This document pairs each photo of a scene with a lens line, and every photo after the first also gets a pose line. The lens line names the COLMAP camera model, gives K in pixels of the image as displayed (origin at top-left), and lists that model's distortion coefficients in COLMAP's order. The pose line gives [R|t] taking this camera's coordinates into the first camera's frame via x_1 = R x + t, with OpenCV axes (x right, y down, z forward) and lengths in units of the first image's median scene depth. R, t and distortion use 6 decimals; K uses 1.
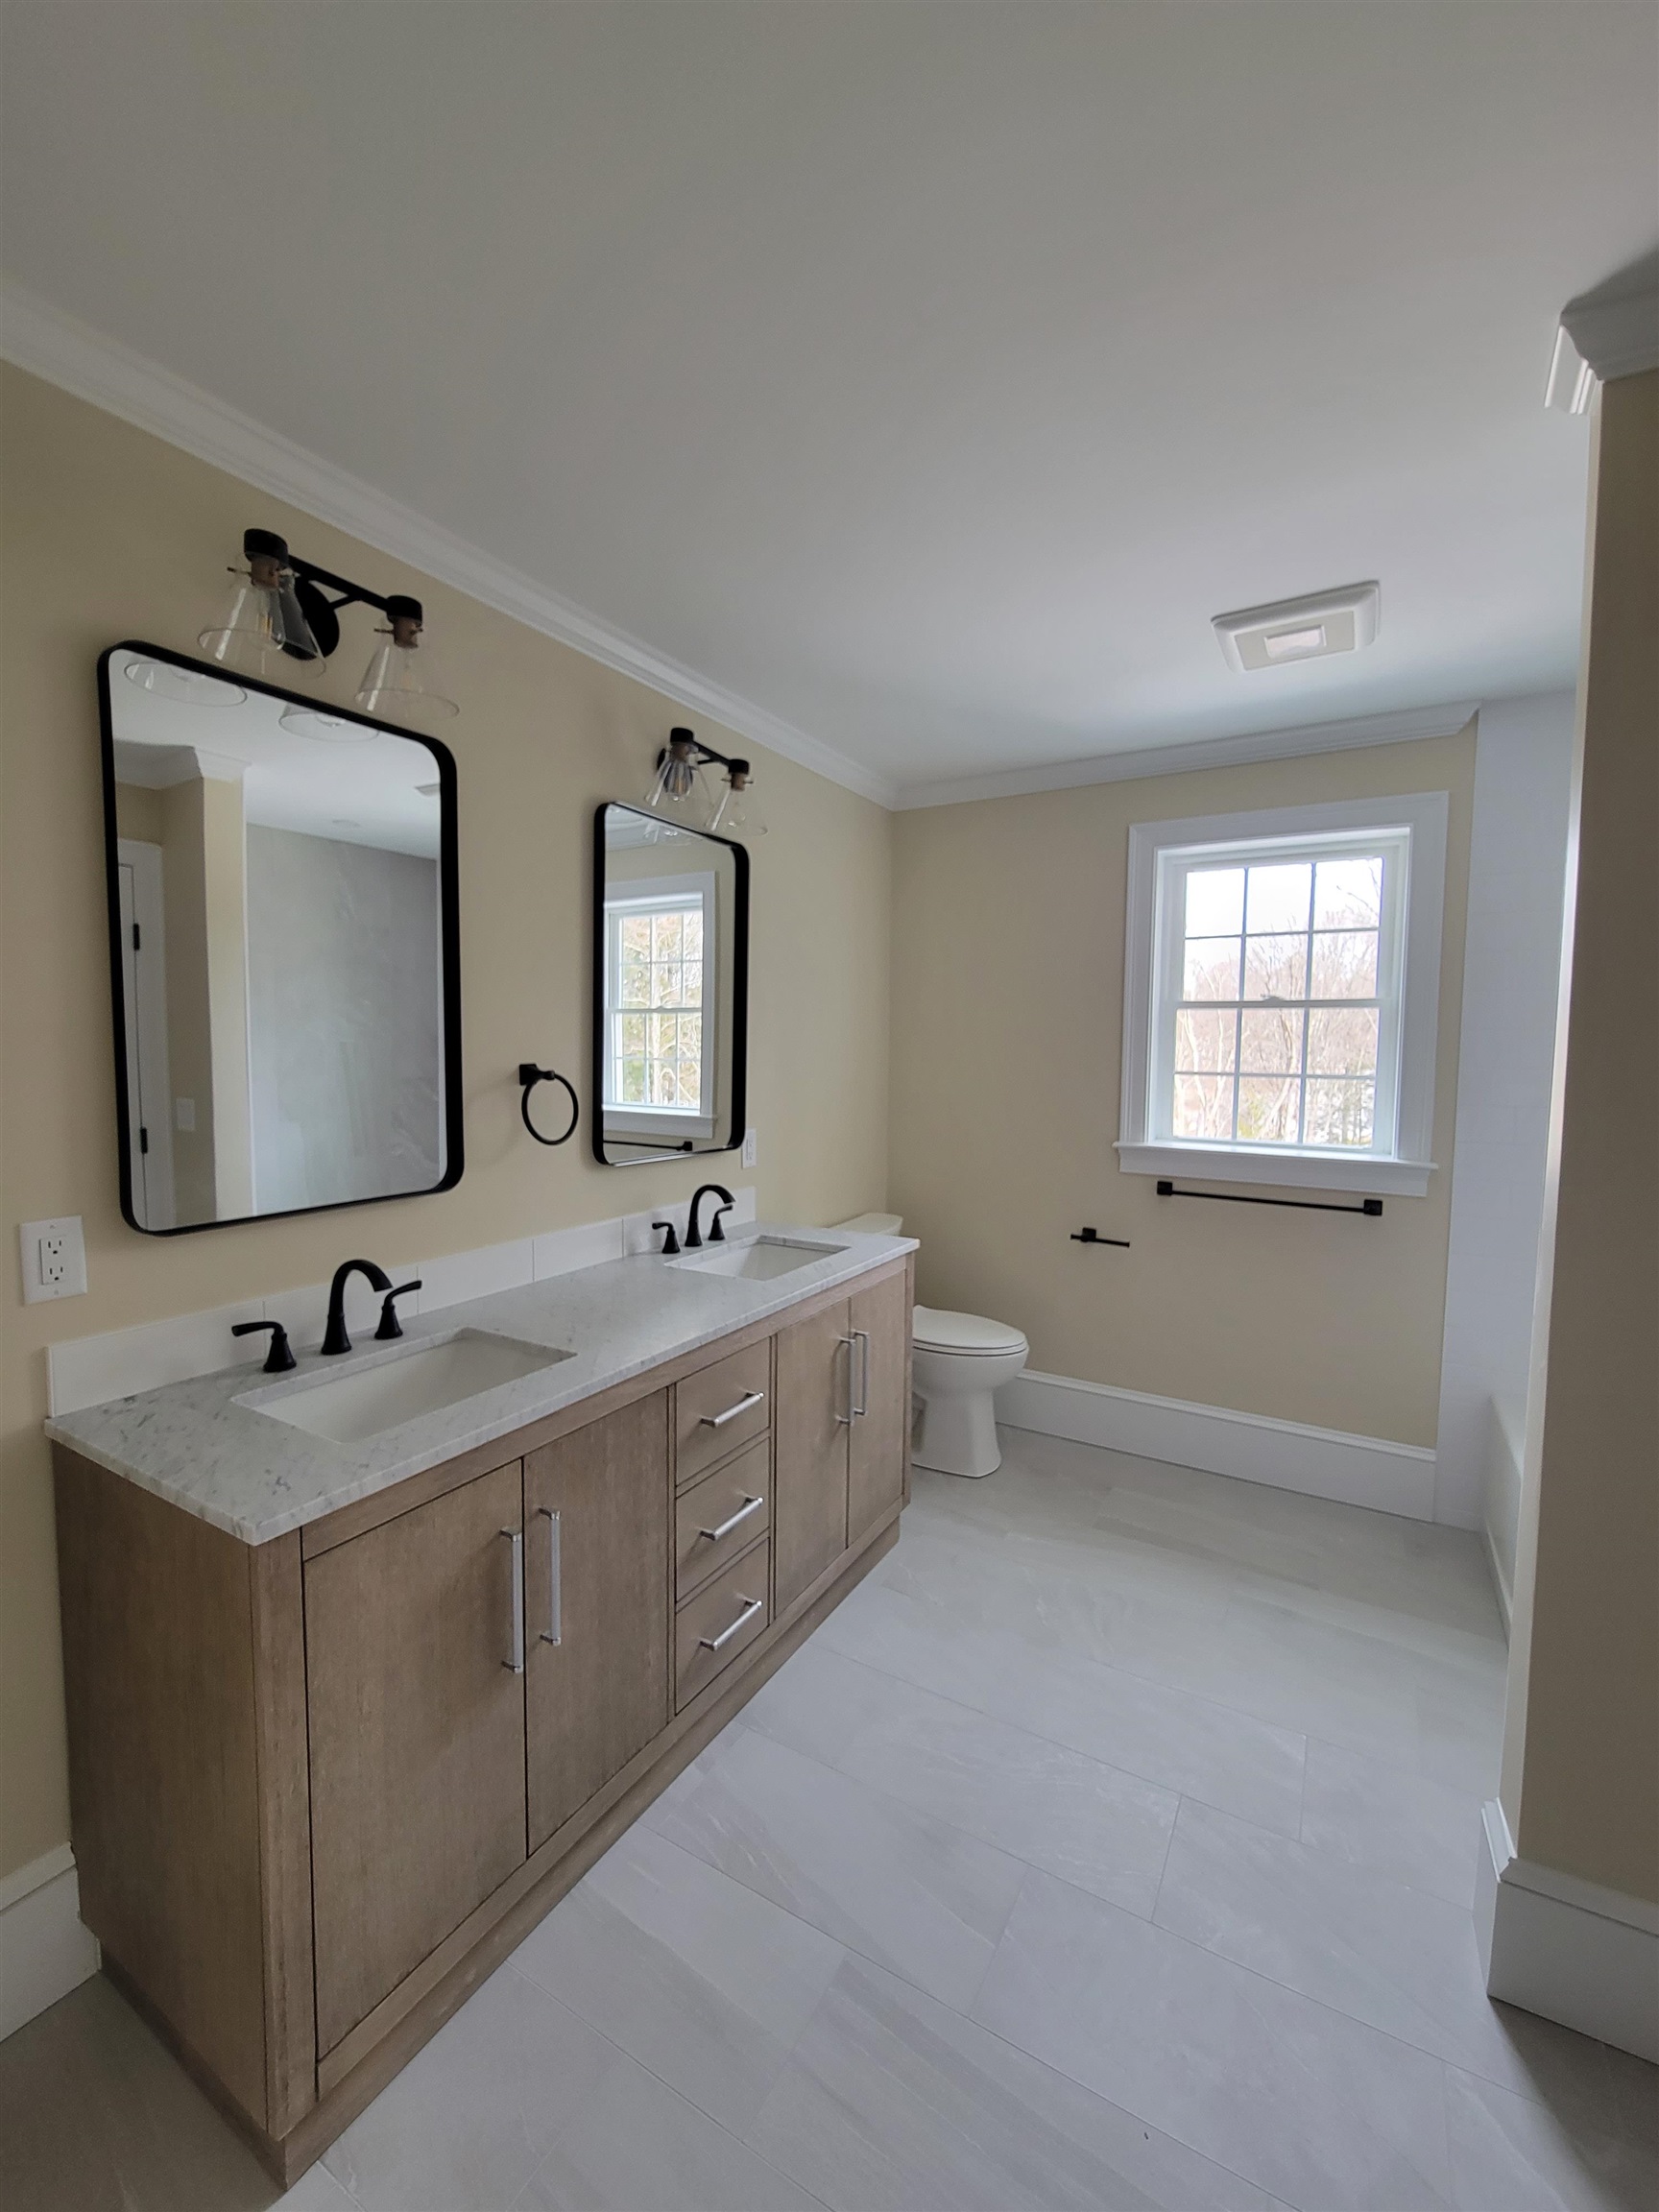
lens RADIAL K [[909.9, 0, 775.3], [0, 909.9, 1102.9], [0, 0, 1]] dist [-0.000900, 0.000496]
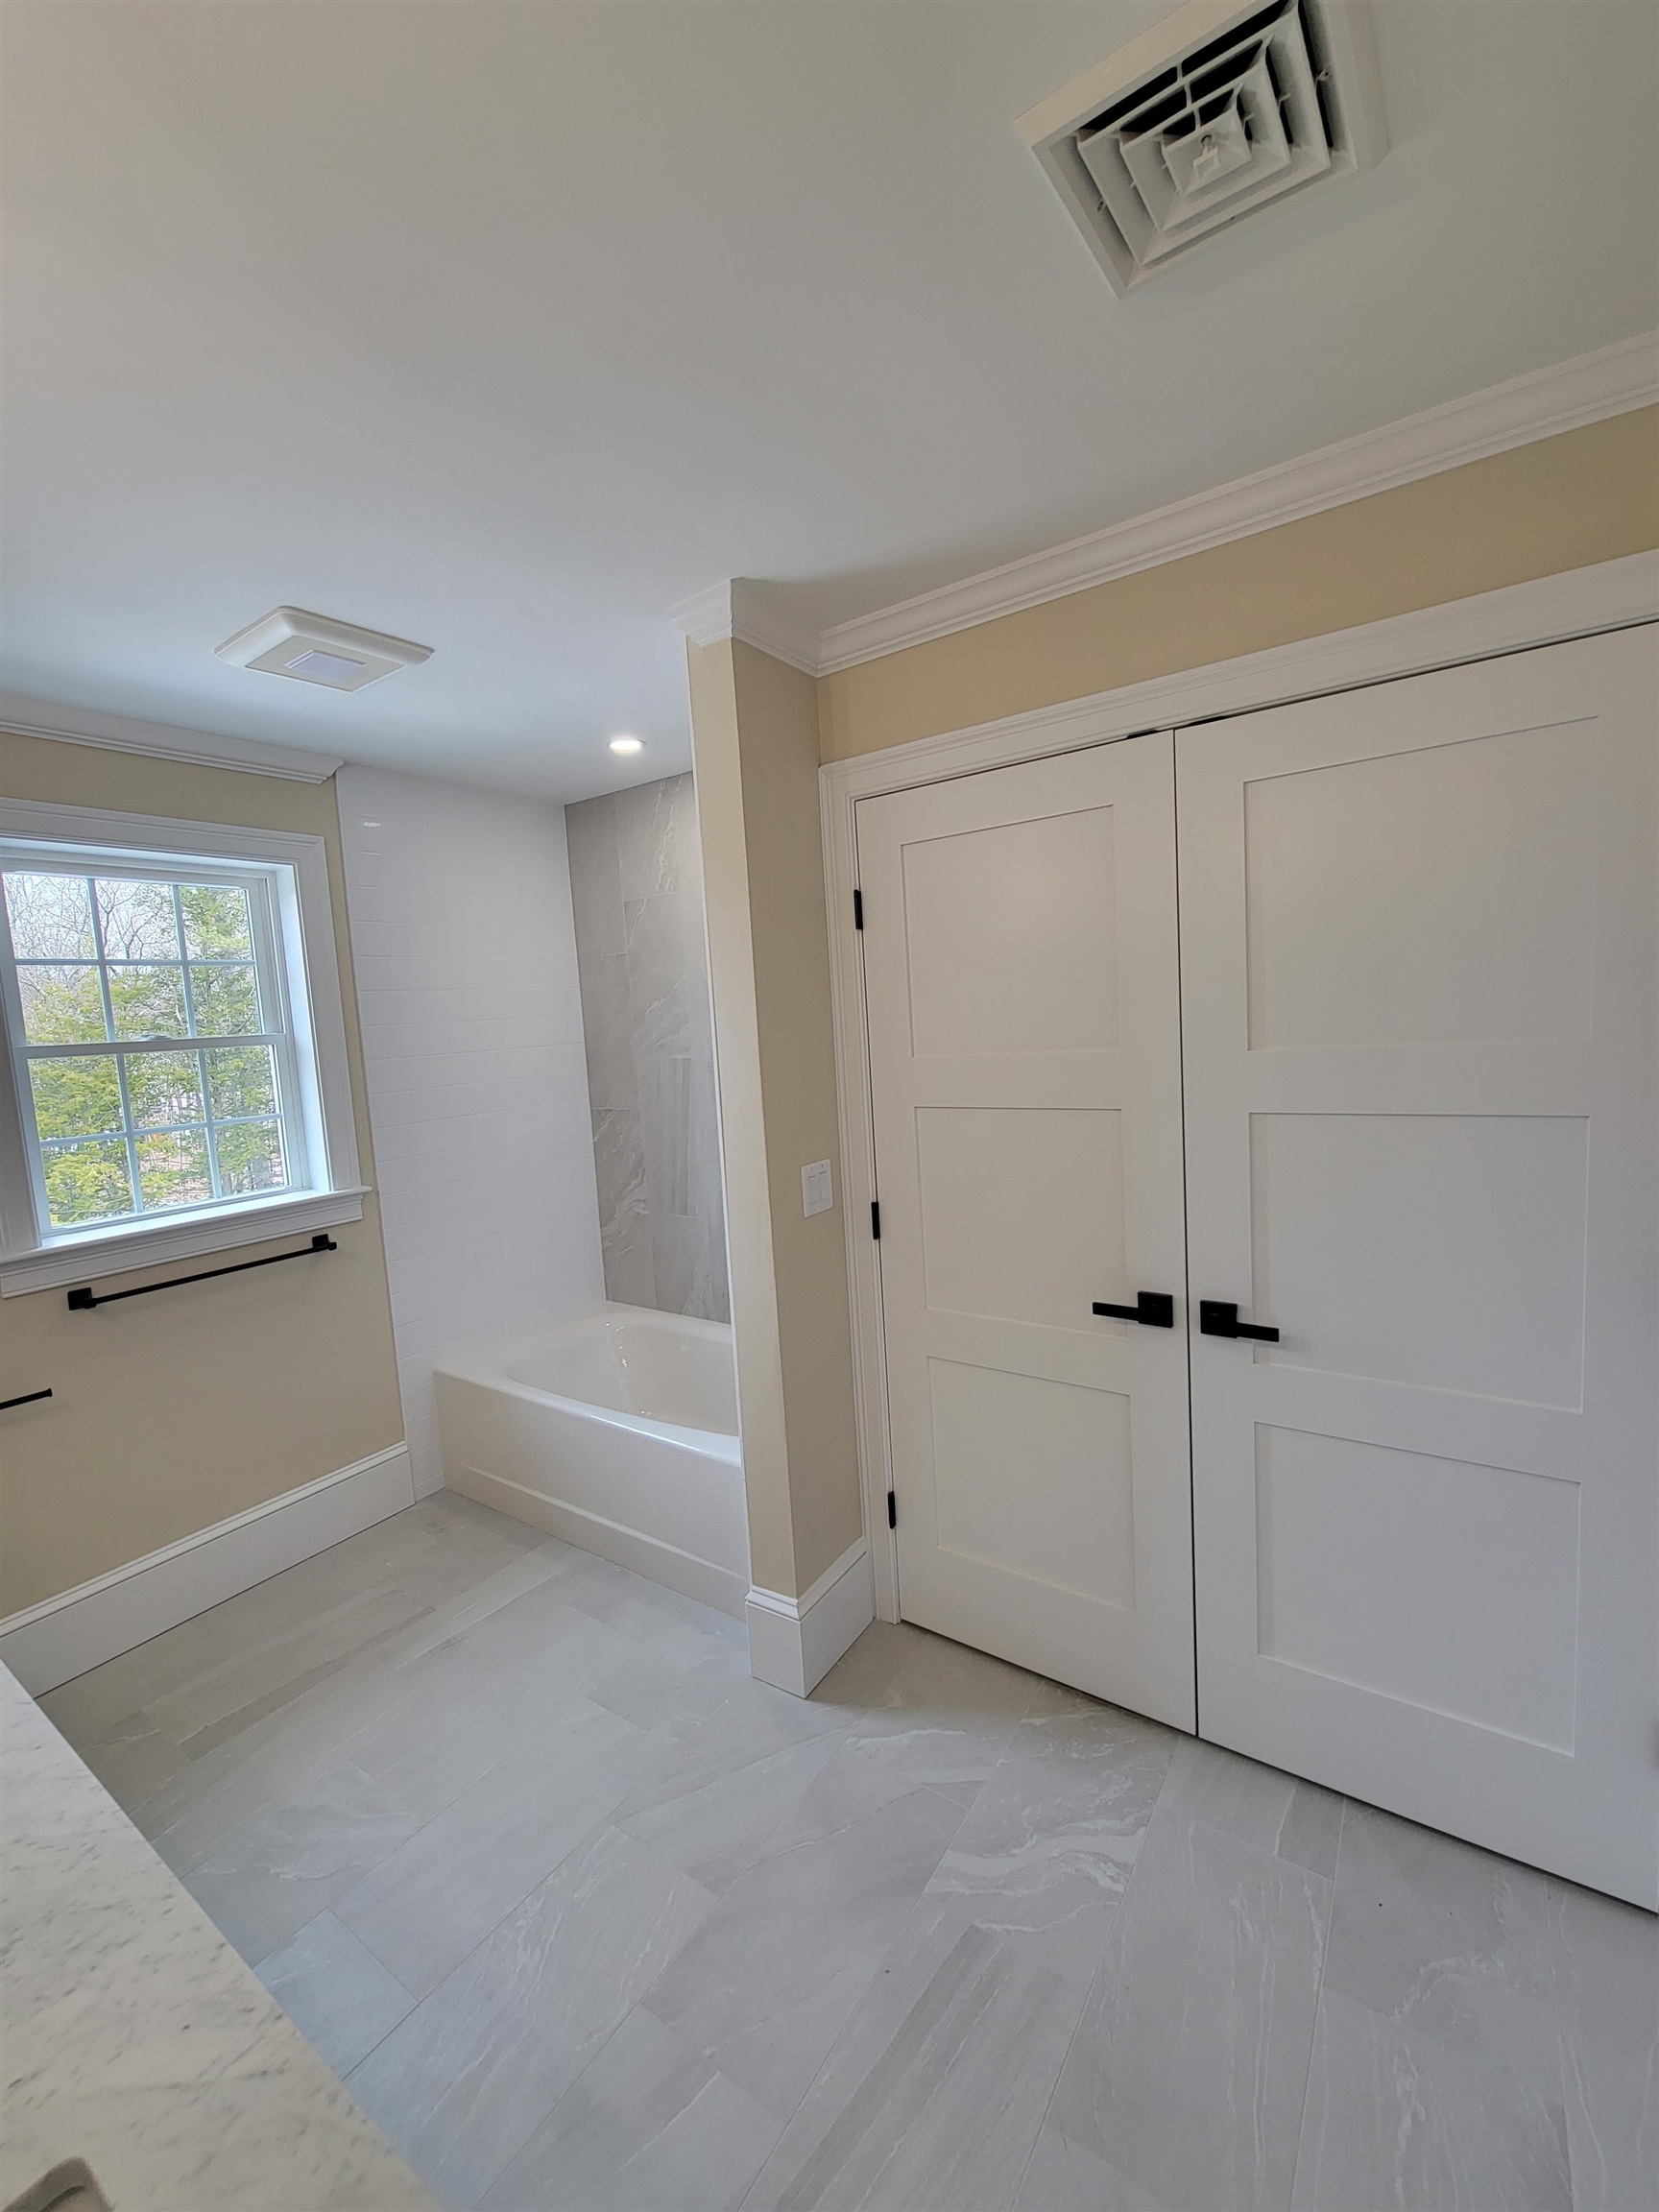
lens RADIAL K [[909.9, 0, 828.6], [0, 909.9, 1104.0], [0, 0, 1]] dist [-0.000900, 0.000496]
pose [[0.054073, -0.115069, 0.991885, -0.293408], [0.130419, 0.985643, 0.107235, -0.071770], [-0.989983, 0.123562, 0.068304, 0.365108]]
